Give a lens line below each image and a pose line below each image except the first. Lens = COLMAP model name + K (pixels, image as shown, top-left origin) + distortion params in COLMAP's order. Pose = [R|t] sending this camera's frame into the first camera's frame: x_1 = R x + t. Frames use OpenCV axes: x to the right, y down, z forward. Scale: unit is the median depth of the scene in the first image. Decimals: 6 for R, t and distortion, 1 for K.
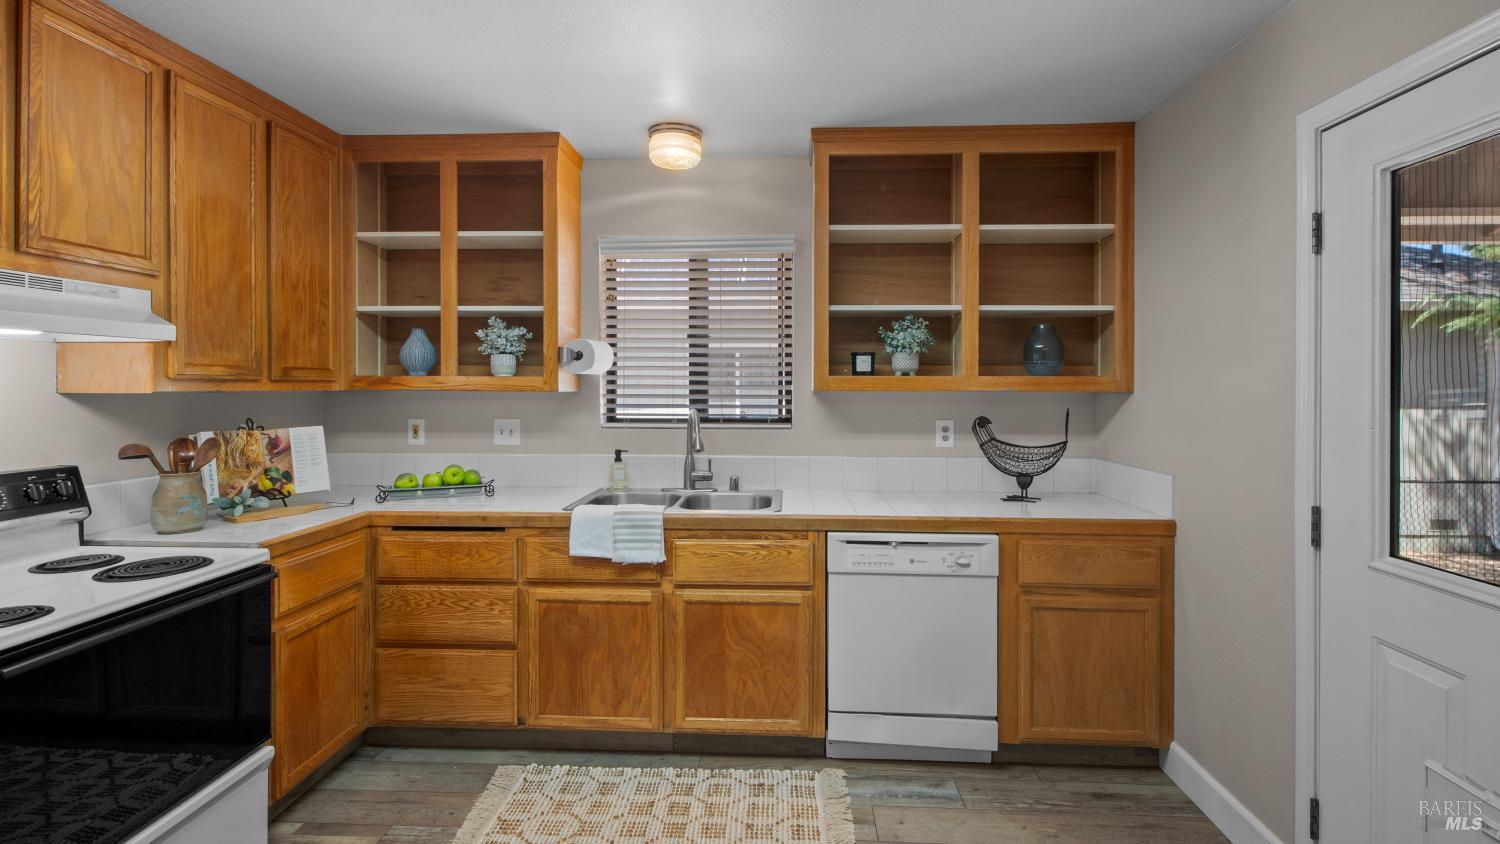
lens RADIAL K [[685.6, 0, 754.3], [0, 685.6, 389.4], [0, 0, 1]] dist [0.007841, -0.000602]
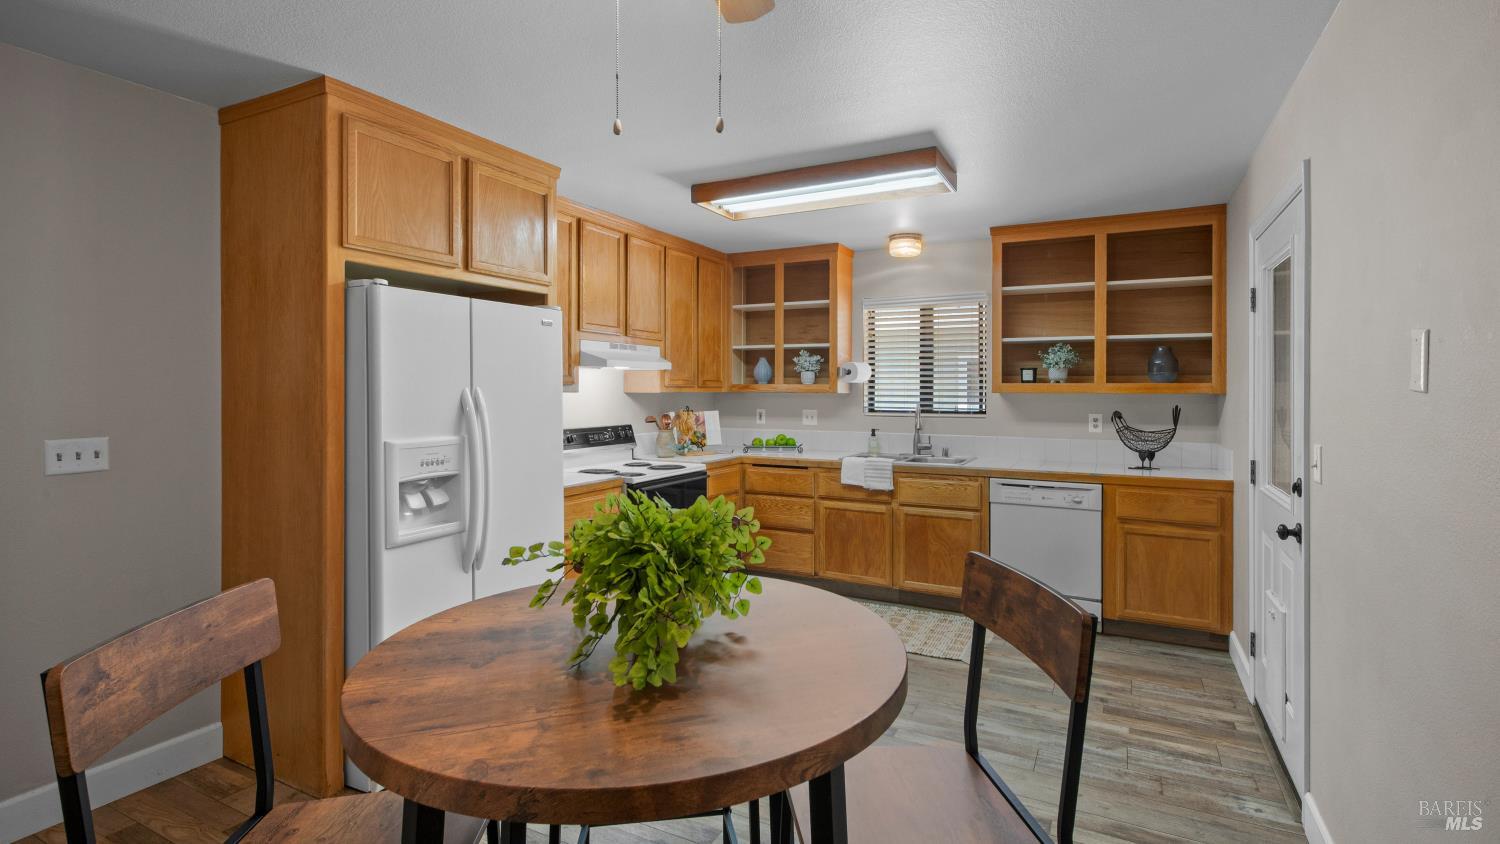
lens RADIAL K [[698.1, 0, 770.8], [0, 698.1, 402.7], [0, 0, 1]] dist [0.026972, 0.000193]
pose [[0.916020, 0.007971, -0.401053, 0.278230], [-0.002559, 0.999898, 0.014029, 0.003656], [0.401124, -0.011825, 0.915947, -0.708642]]
